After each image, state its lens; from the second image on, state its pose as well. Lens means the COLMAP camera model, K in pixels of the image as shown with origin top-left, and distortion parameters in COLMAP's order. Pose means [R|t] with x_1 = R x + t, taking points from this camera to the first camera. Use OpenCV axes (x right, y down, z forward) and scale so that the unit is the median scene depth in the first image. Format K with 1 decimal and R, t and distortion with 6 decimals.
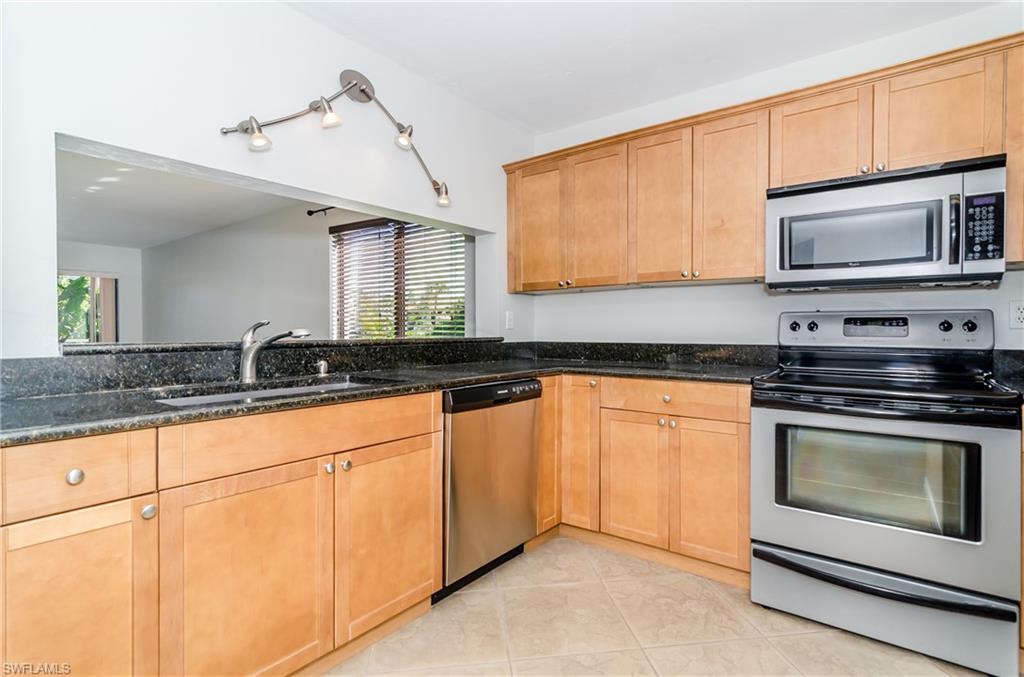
lens RADIAL K [[501.0, 0, 471.9], [0, 501.0, 331.6], [0, 0, 1]] dist [0.000870, 0.001719]
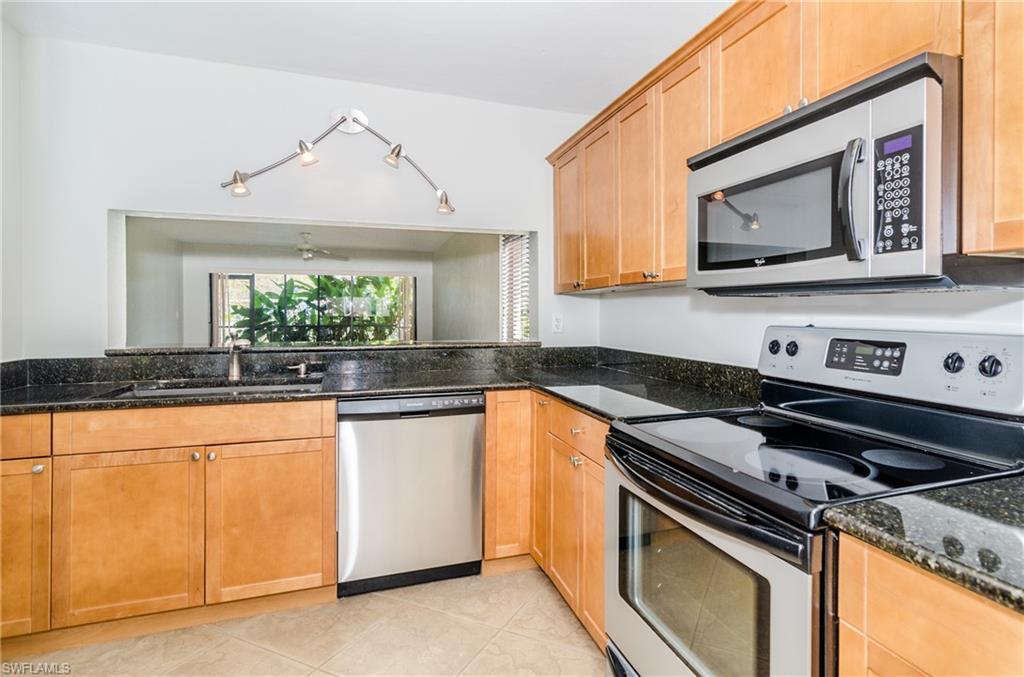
lens RADIAL K [[502.0, 0, 514.5], [0, 502.0, 316.3], [0, 0, 1]] dist [0.000708, 0.000172]
pose [[0.857622, 0.002670, -0.514274, 0.933386], [-0.001297, 0.999995, 0.003029, -0.072710], [0.514279, -0.001931, 0.857620, 0.309187]]
